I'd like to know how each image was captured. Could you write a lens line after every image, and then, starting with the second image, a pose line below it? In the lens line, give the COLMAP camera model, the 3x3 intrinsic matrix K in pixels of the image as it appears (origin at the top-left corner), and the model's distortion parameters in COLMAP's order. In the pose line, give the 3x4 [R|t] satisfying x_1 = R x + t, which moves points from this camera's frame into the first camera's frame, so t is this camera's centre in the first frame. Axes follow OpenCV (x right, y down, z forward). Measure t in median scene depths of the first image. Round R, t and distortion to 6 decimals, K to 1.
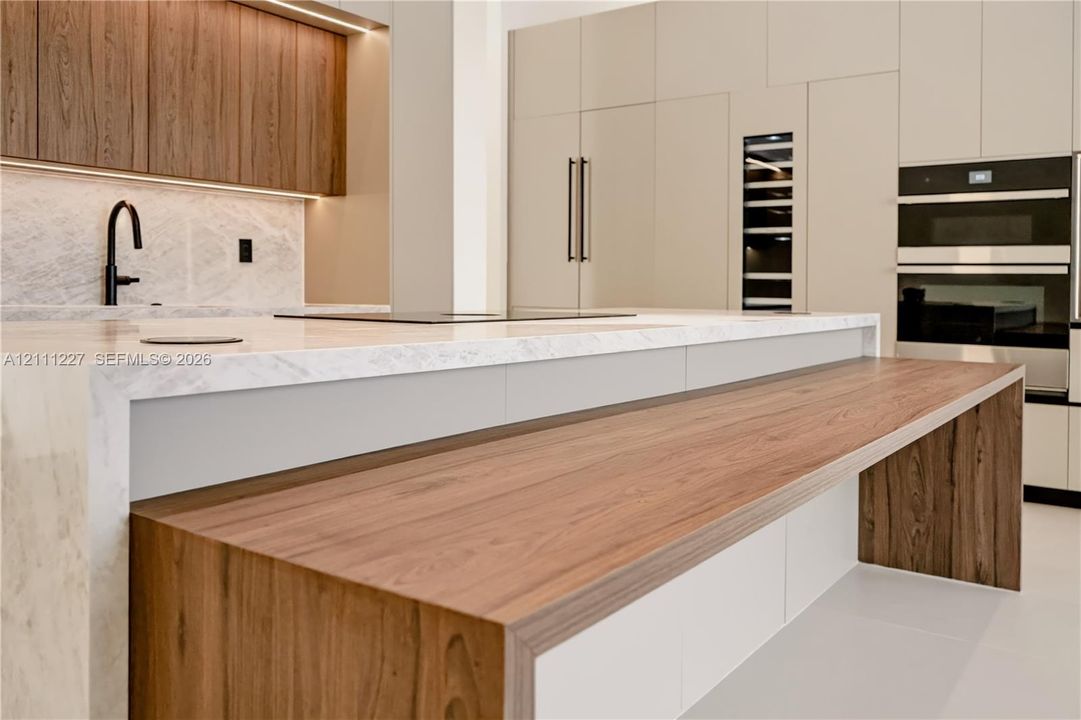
lens RADIAL K [[877.4, 0, 539.9], [0, 877.4, 290.0], [0, 0, 1]] dist [-0.082336, 0.005472]
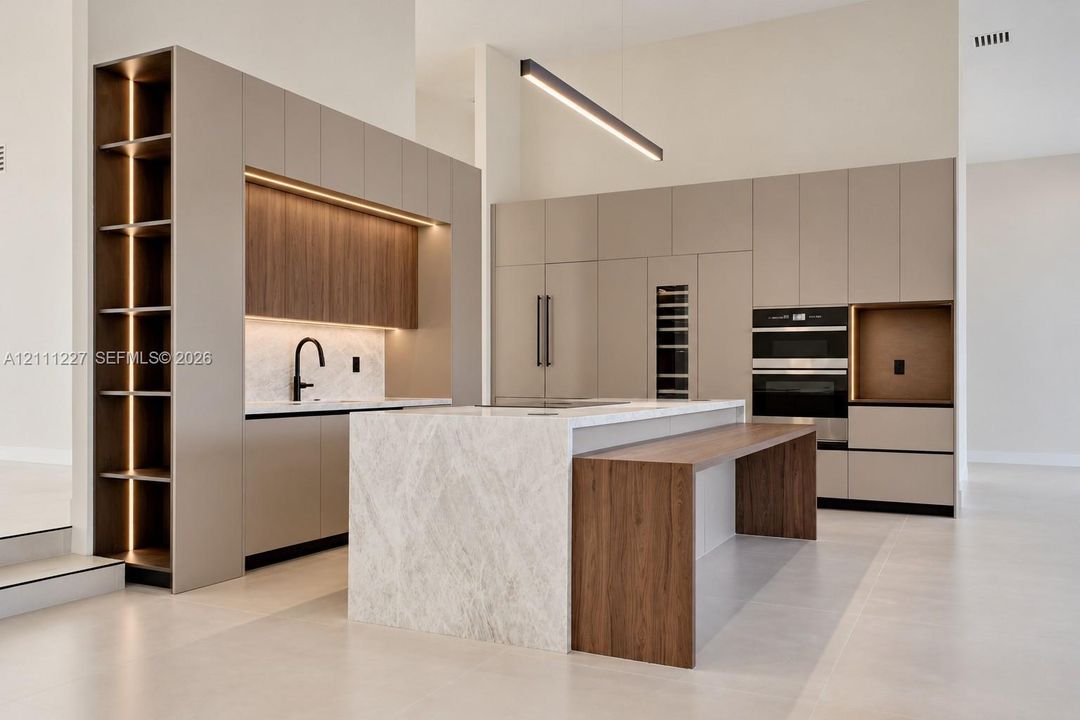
lens RADIAL K [[878.6, 0, 540.0], [0, 878.6, 360.0], [0, 0, 1]] dist [-0.176367, -0.000859]
pose [[0.987550, -0.006598, 0.157165, -0.255865], [0.009265, 0.999825, -0.016242, -0.024287], [-0.157030, 0.017496, 0.987439, -0.593508]]
